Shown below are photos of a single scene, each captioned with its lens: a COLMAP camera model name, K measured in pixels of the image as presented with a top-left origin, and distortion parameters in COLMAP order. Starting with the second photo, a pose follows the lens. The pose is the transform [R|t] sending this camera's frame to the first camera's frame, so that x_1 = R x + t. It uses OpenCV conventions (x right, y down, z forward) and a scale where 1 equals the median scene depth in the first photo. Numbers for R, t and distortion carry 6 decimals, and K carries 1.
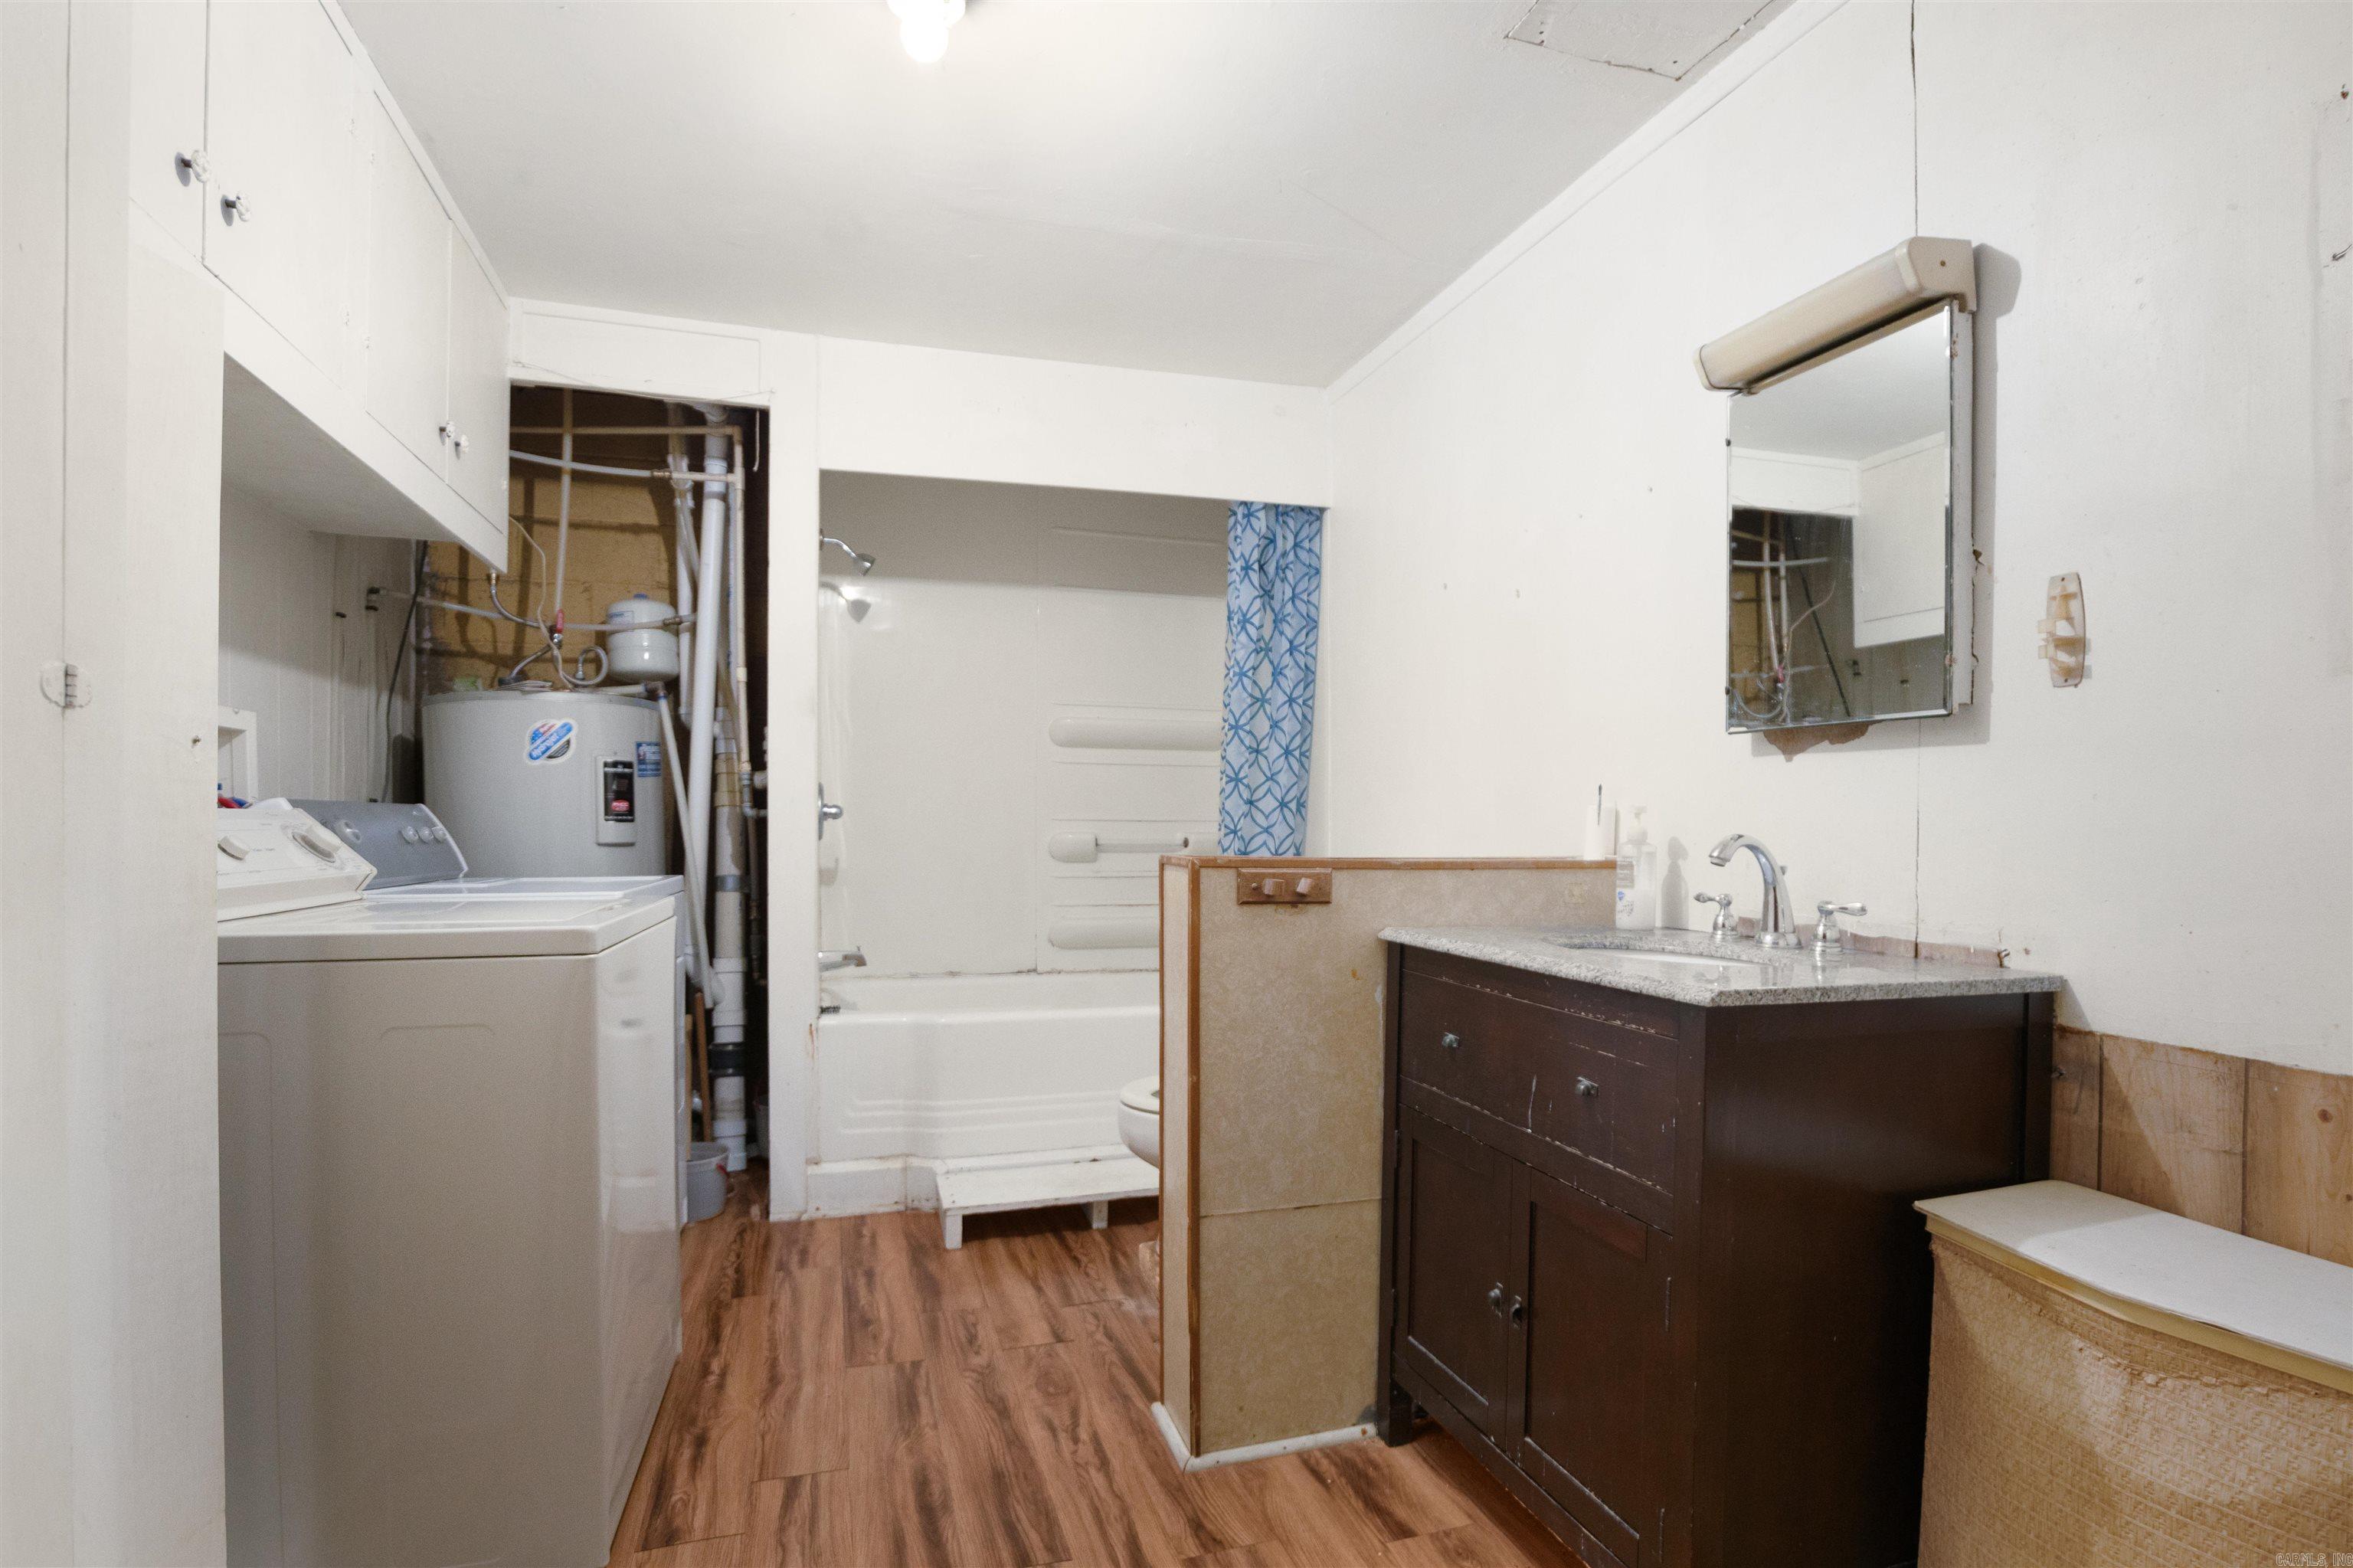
lens RADIAL K [[1116.3, 0, 1181.2], [0, 1116.3, 797.1], [0, 0, 1]] dist [-0.025489, 0.006904]
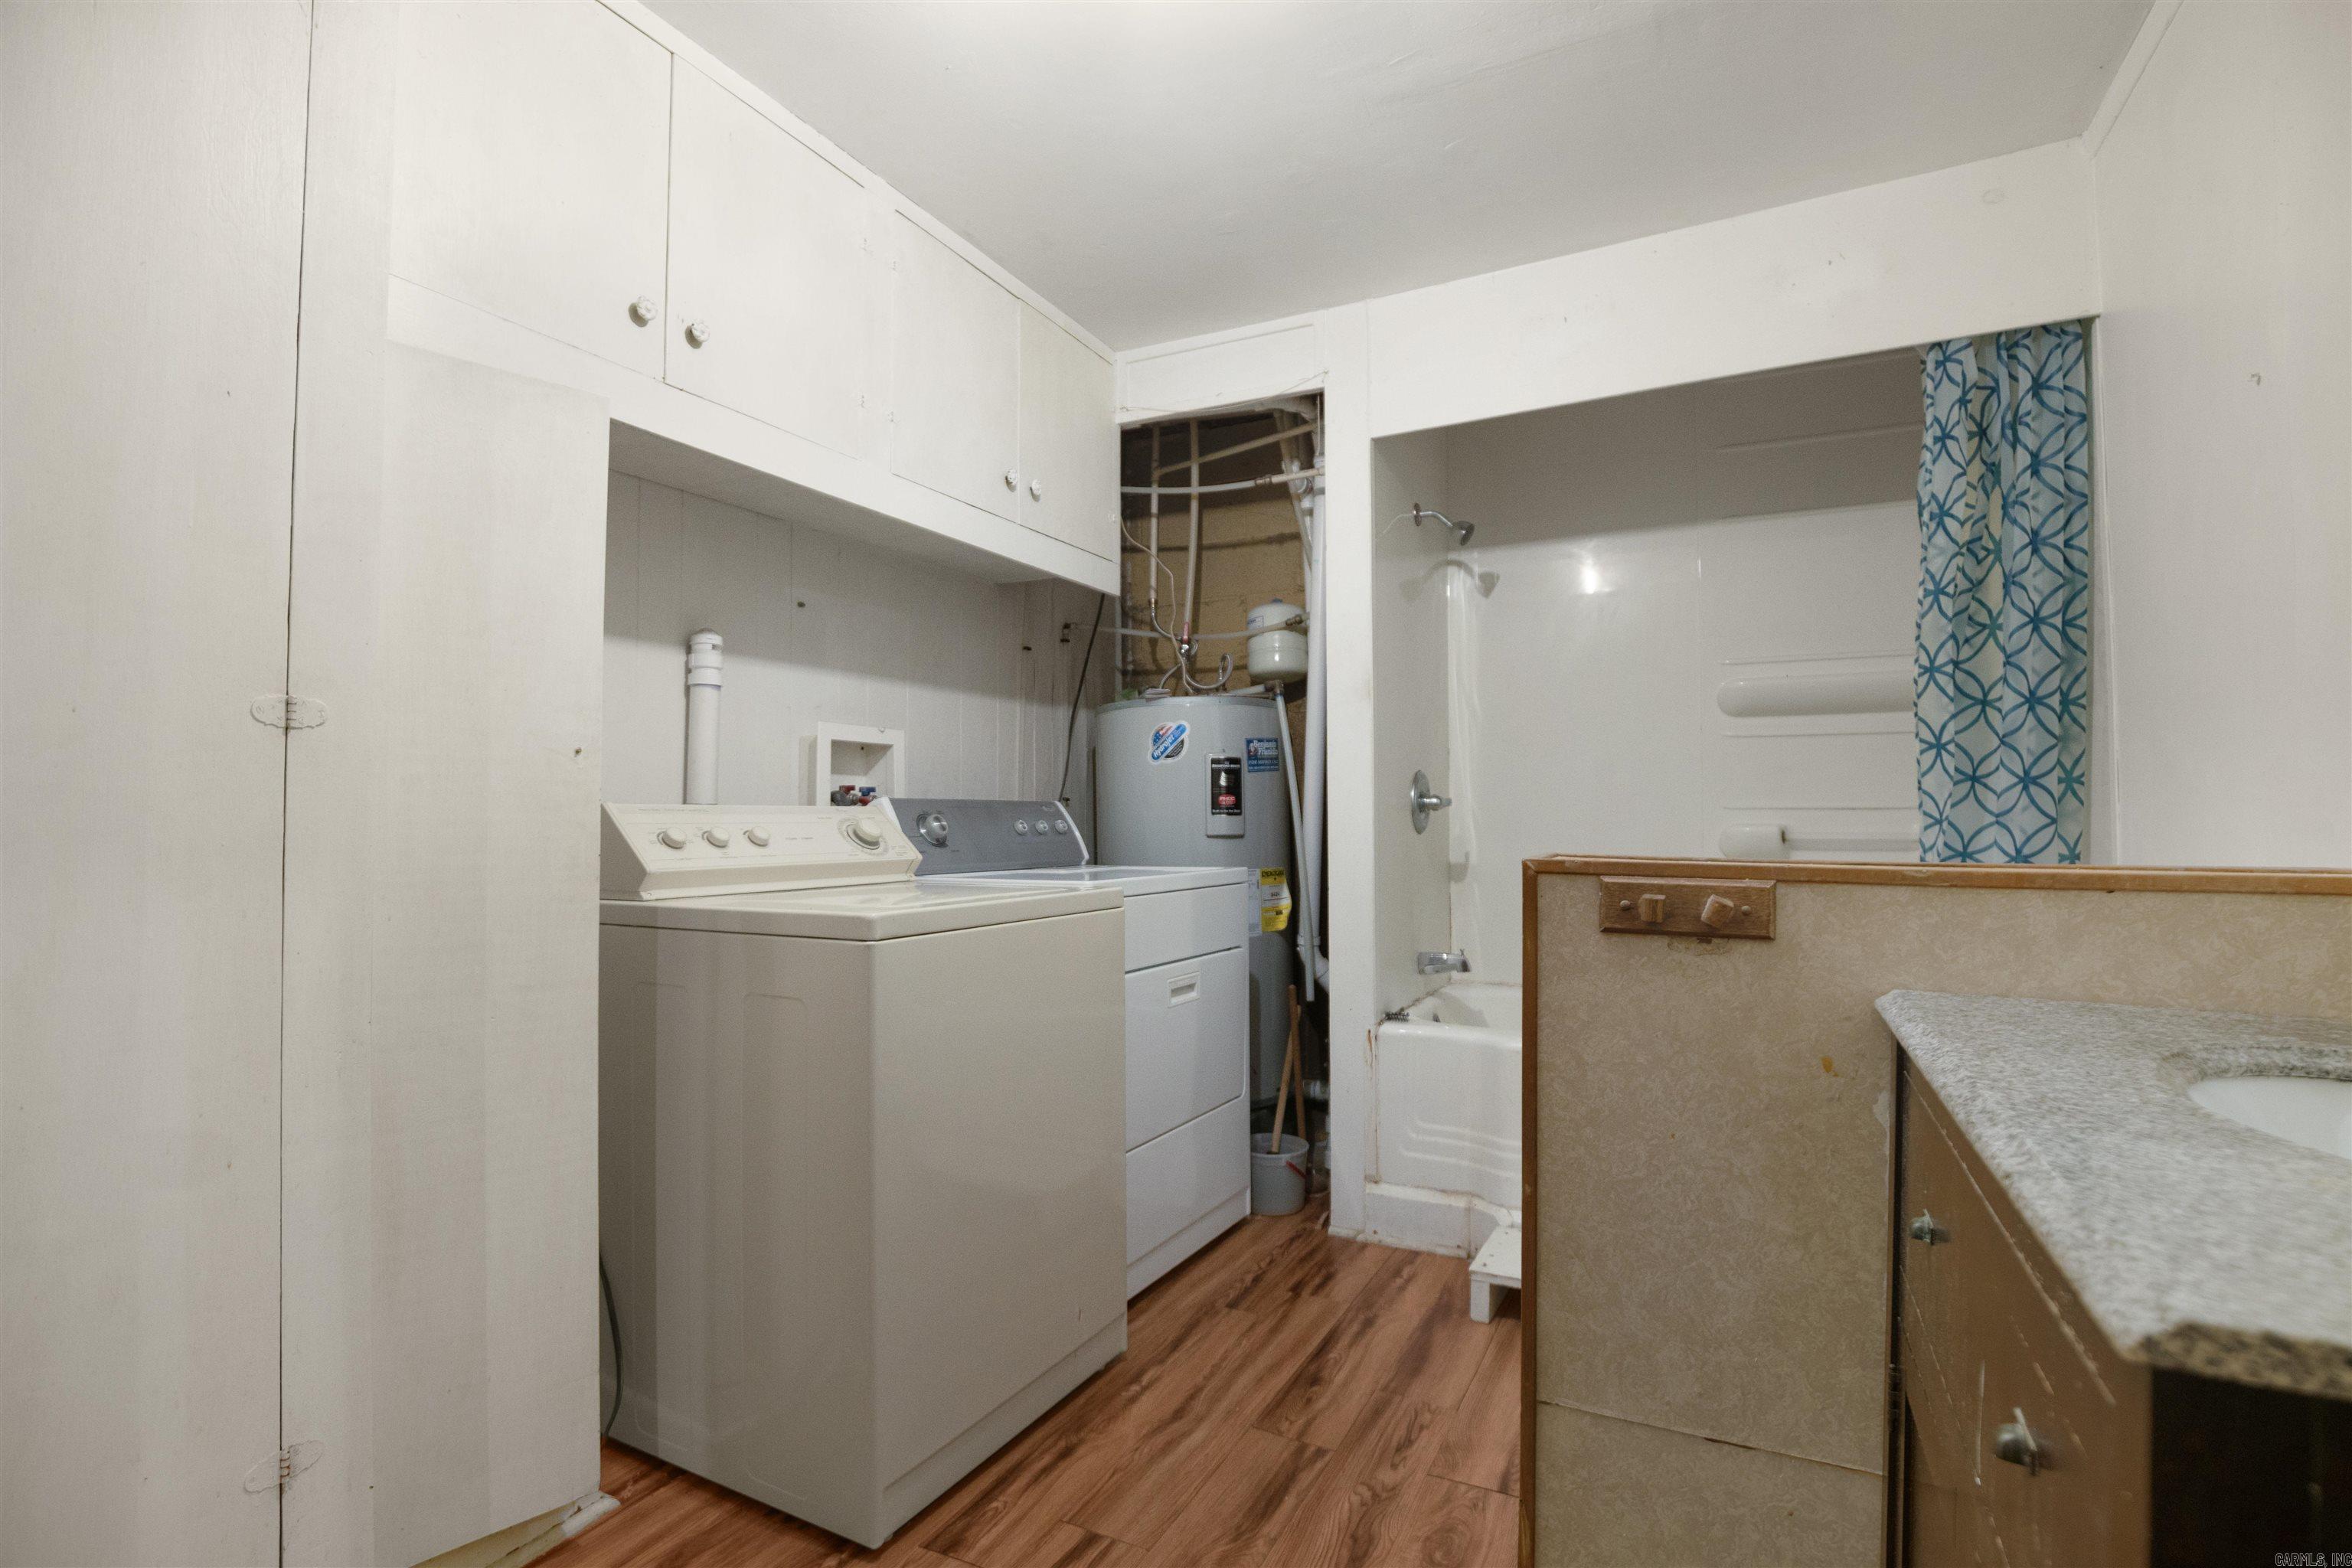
lens RADIAL K [[1094.7, 0, 1178.4], [0, 1094.7, 769.9], [0, 0, 1]] dist [-0.025034, 0.000652]
pose [[0.729475, -0.036105, -0.683053, 0.179626], [0.022730, 0.999334, -0.028549, 0.008352], [0.683629, 0.005300, 0.729810, 0.216334]]
